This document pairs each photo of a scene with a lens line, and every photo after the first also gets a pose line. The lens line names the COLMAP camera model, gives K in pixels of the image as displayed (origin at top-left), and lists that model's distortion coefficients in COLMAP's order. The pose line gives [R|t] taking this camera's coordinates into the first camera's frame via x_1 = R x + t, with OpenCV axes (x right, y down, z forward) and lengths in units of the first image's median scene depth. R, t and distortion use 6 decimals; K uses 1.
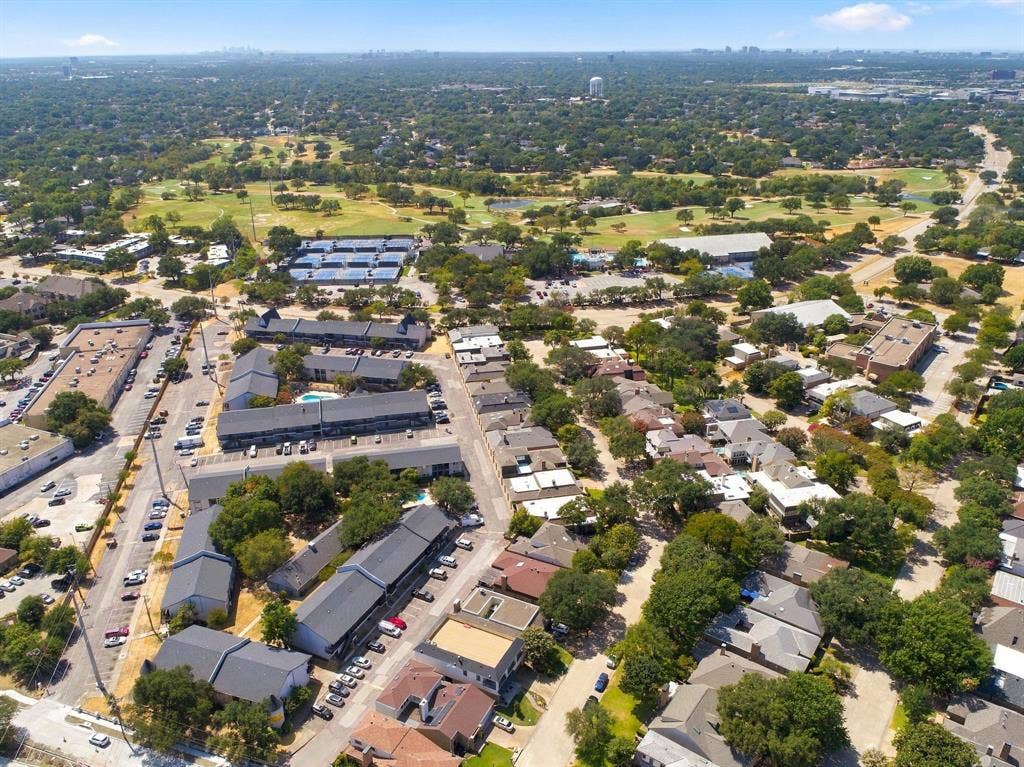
lens RADIAL K [[780.5, 0, 512.0], [0, 780.5, 383.5], [0, 0, 1]] dist [-0.012278, 0.006278]
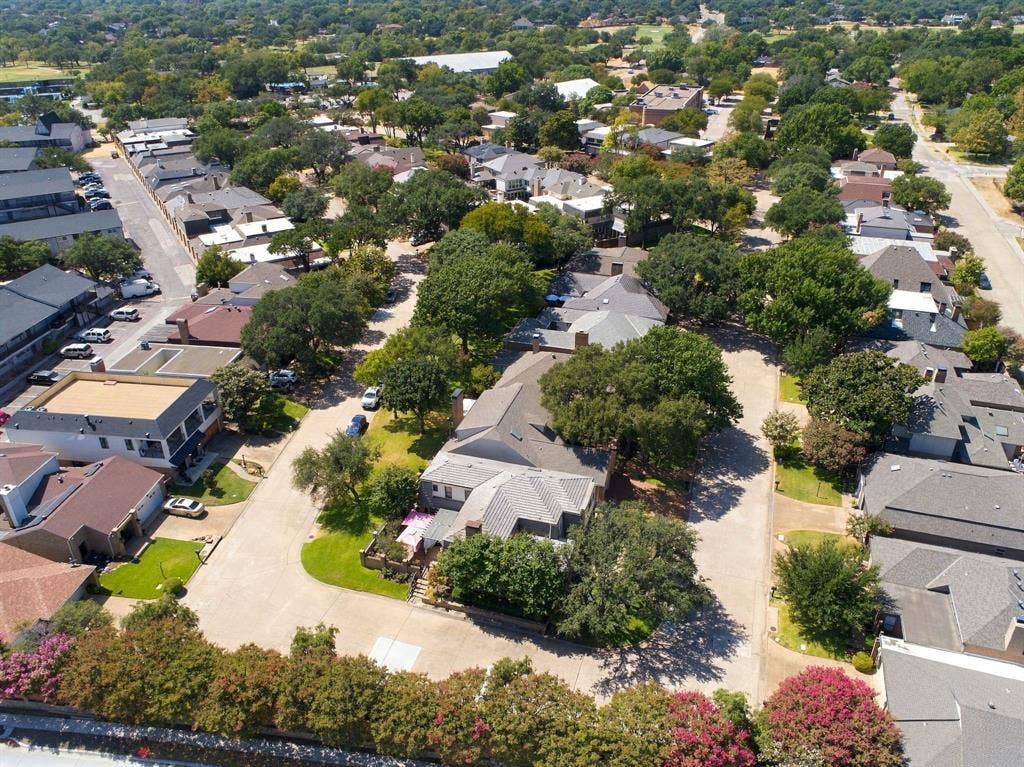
lens RADIAL K [[780.5, 0, 512.0], [0, 780.5, 383.5], [0, 0, 1]] dist [-0.012278, 0.006278]
pose [[0.947774, -0.151034, 0.280915, 0.062135], [0.129558, 0.987142, 0.093624, 0.298224], [-0.291443, -0.052340, 0.955155, 0.367818]]
